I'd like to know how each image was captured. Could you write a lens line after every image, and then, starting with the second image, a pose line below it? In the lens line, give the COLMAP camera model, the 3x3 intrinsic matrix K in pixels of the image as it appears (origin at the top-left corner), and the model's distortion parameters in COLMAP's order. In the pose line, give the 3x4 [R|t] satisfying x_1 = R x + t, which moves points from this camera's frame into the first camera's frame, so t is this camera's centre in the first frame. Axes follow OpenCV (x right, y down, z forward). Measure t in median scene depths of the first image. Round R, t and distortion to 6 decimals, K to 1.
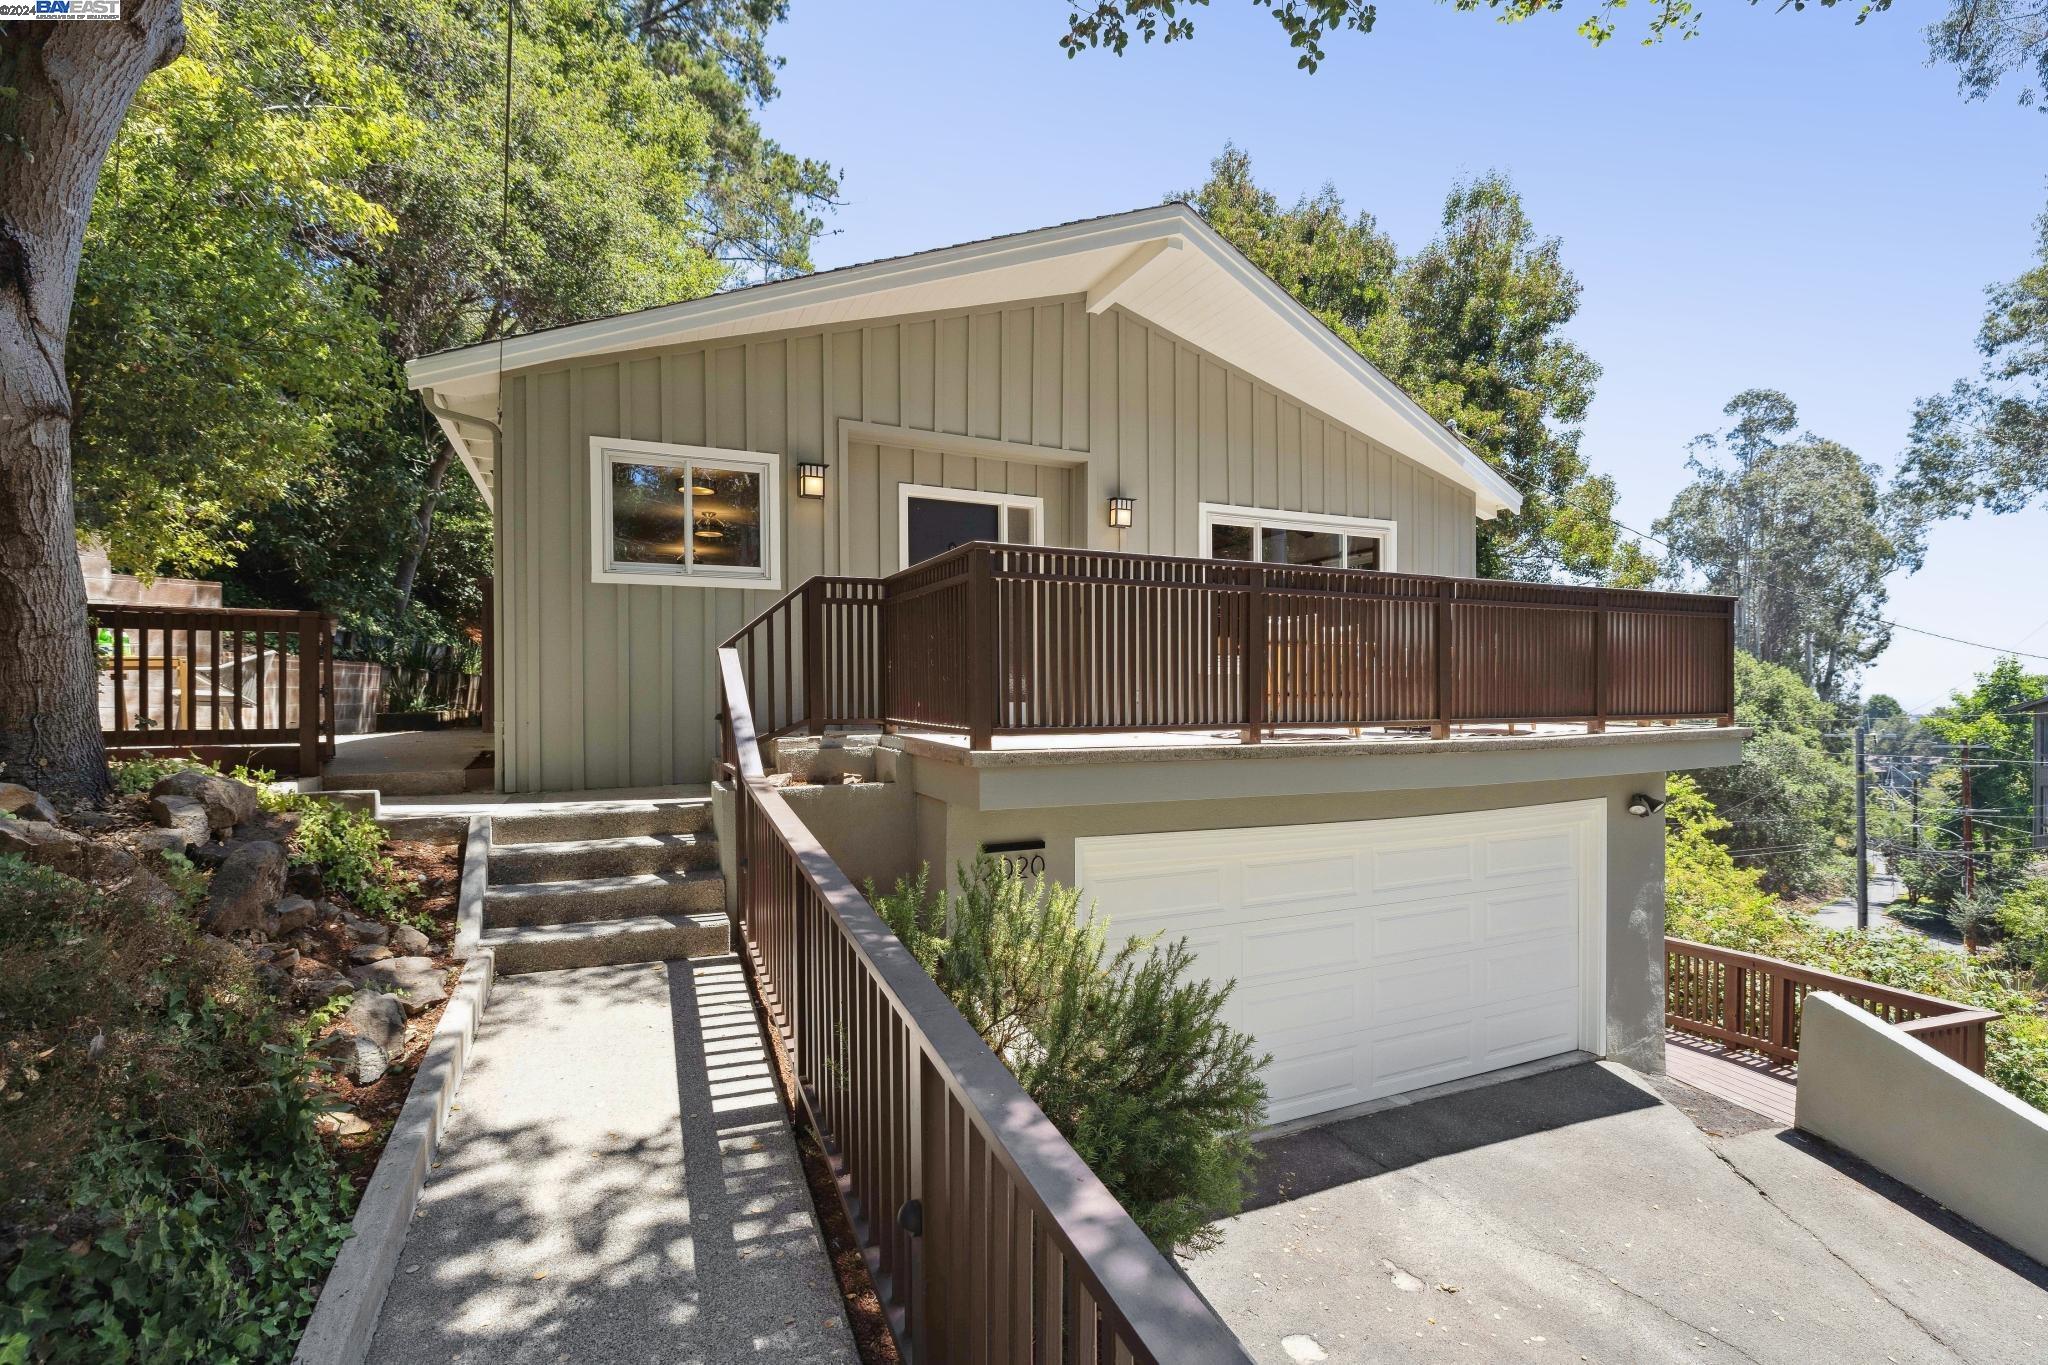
lens RADIAL K [[840.4, 0, 1024.0], [0, 840.4, 682.5], [0, 0, 1]] dist [0.011039, 0.000073]
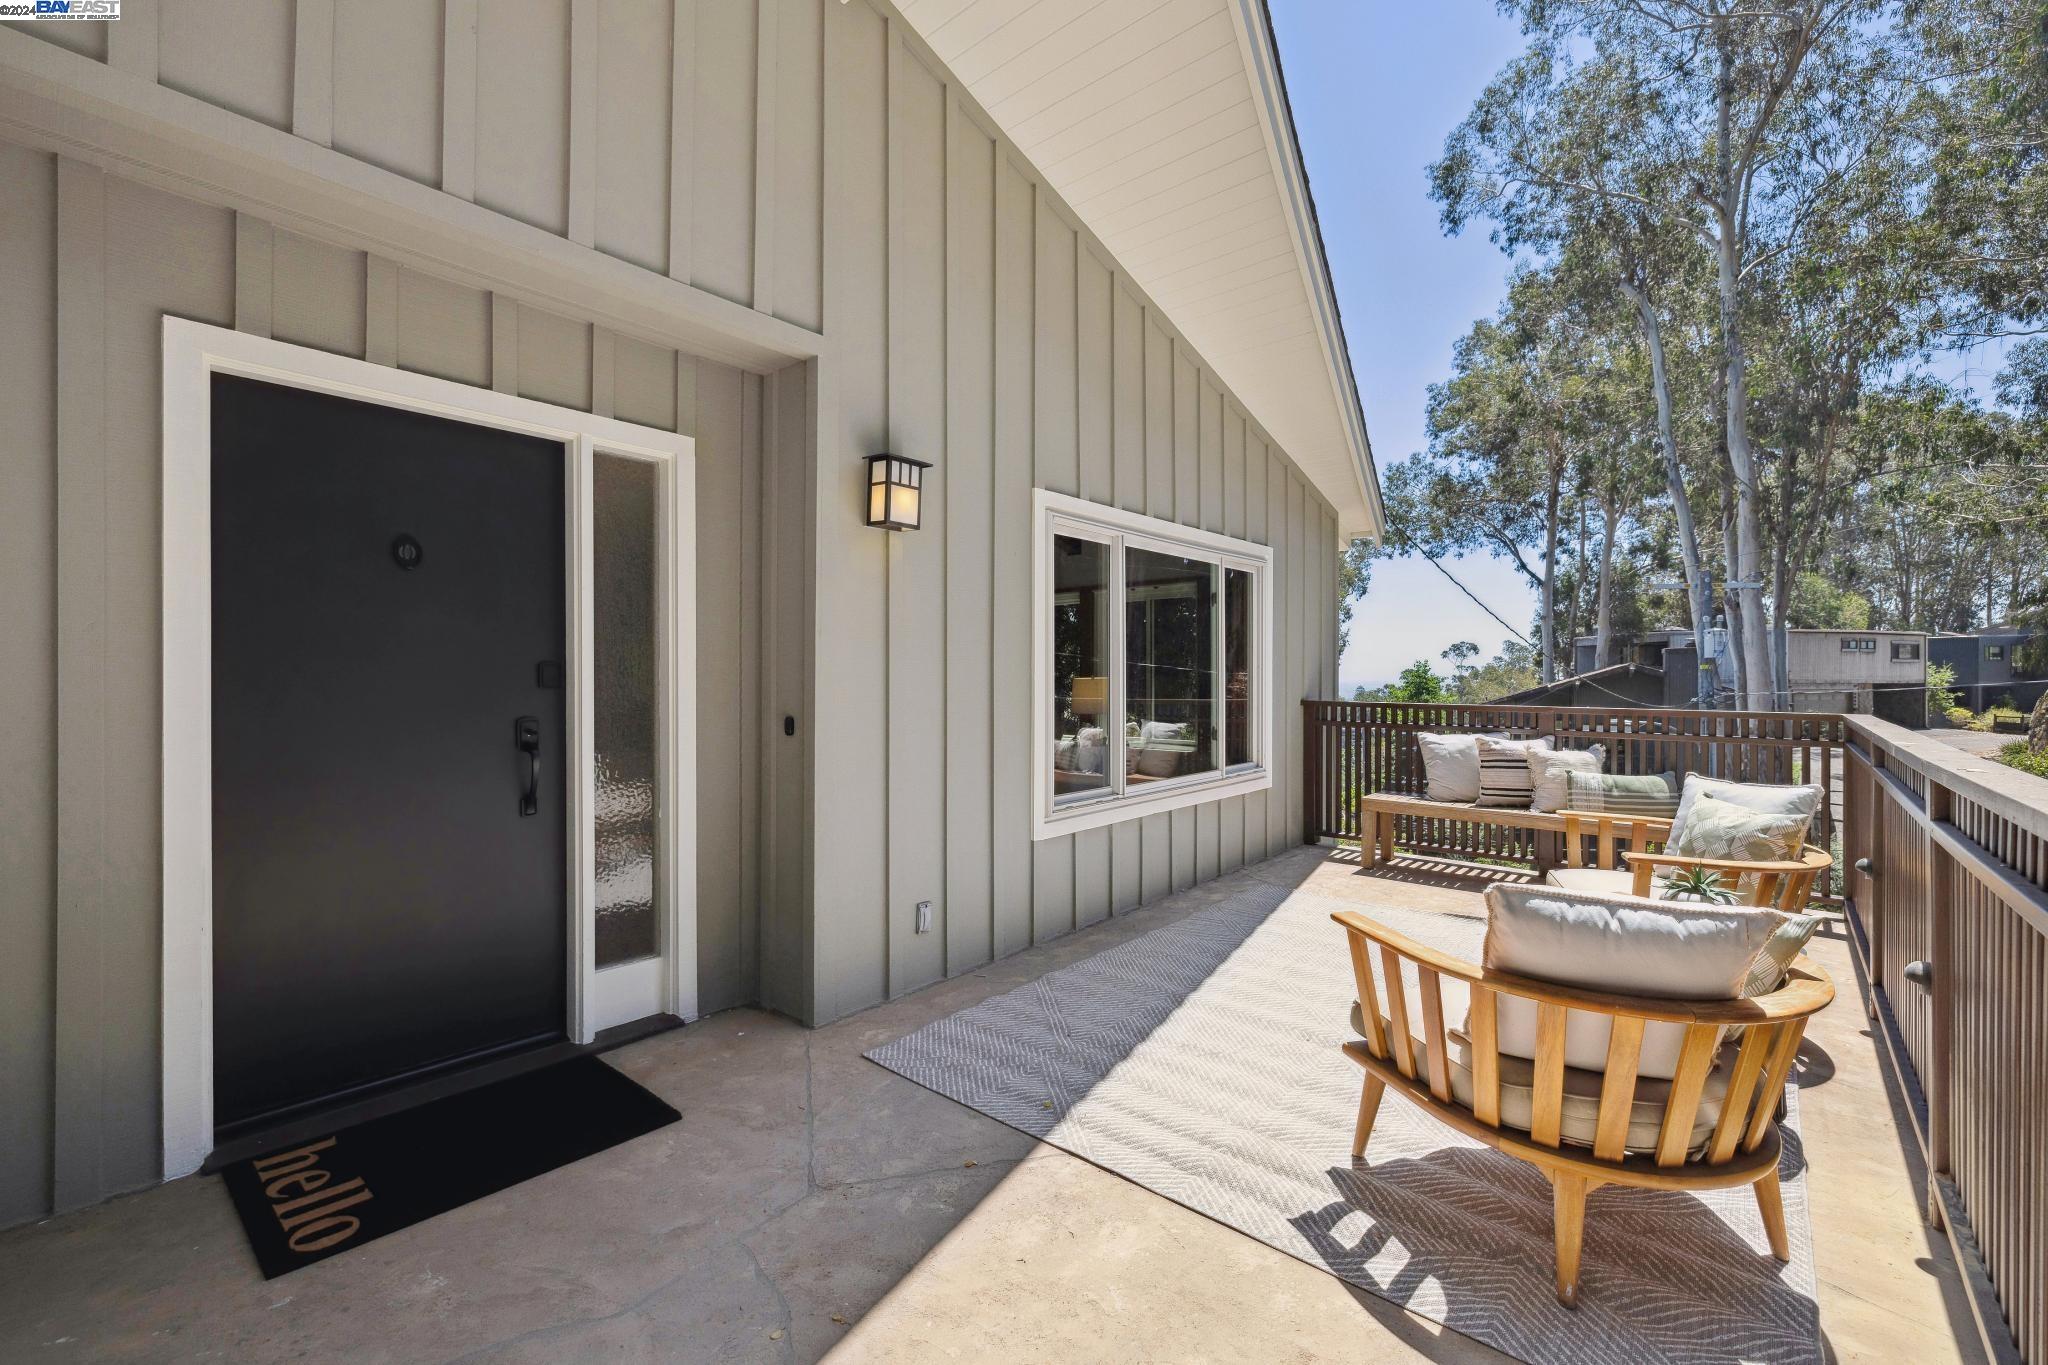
lens RADIAL K [[840.4, 0, 1024.0], [0, 840.4, 682.5], [0, 0, 1]] dist [0.011039, 0.000073]
pose [[0.906075, -0.001940, 0.423114, -0.005042], [-0.002164, 0.999955, 0.009218, -0.110075], [-0.423113, -0.009268, 0.906030, 0.584141]]
